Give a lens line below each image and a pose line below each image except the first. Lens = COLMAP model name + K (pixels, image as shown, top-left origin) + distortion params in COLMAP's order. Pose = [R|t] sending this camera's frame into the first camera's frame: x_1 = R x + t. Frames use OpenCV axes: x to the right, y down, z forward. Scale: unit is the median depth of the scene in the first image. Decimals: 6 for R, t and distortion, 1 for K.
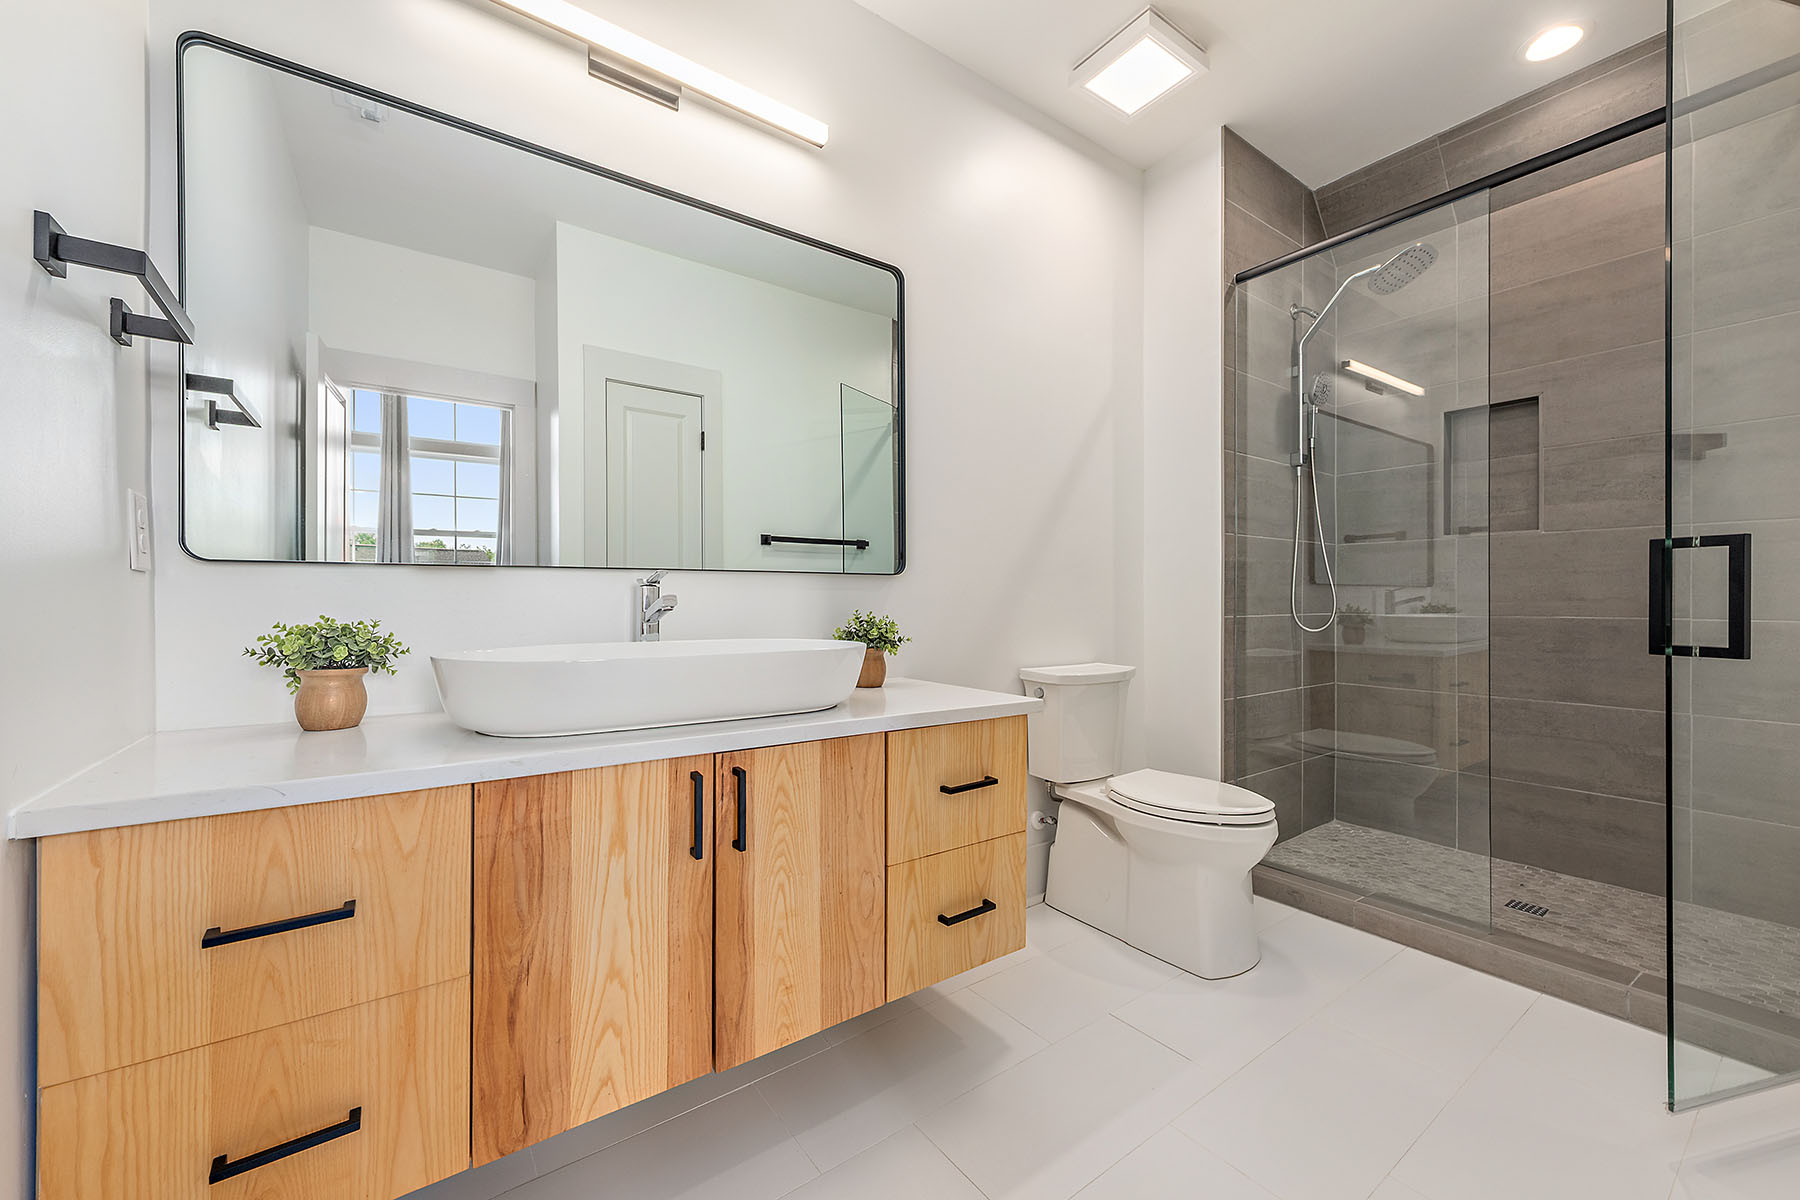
lens RADIAL K [[704.5, 0, 900.8], [0, 704.5, 603.7], [0, 0, 1]] dist [0.014957, -0.002070]
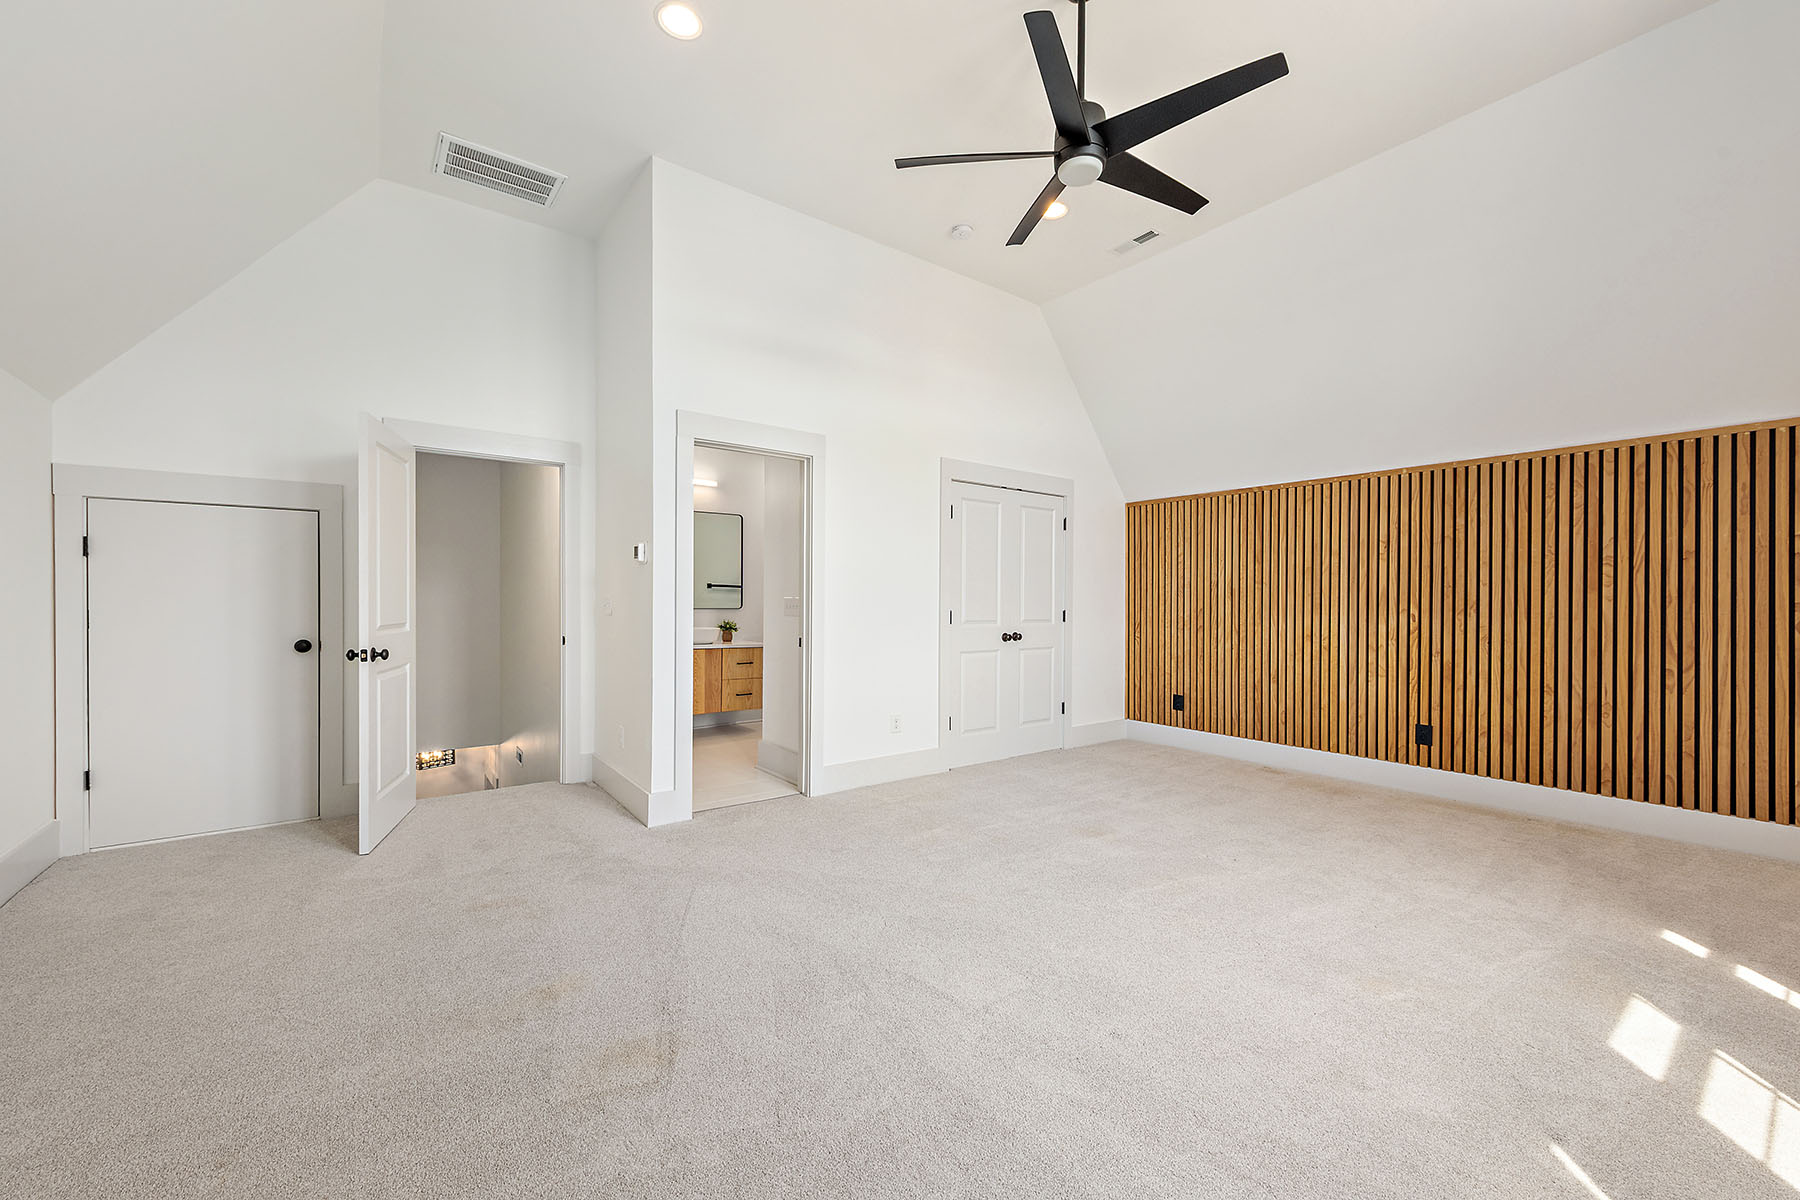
lens RADIAL K [[704.5, 0, 910.9], [0, 704.5, 603.4], [0, 0, 1]] dist [0.014957, -0.002070]
pose [[0.999447, 0.002712, 0.033150, 0.957087], [-0.002790, 0.999993, 0.002306, -0.105158], [-0.033143, -0.002397, 0.999448, -3.233512]]
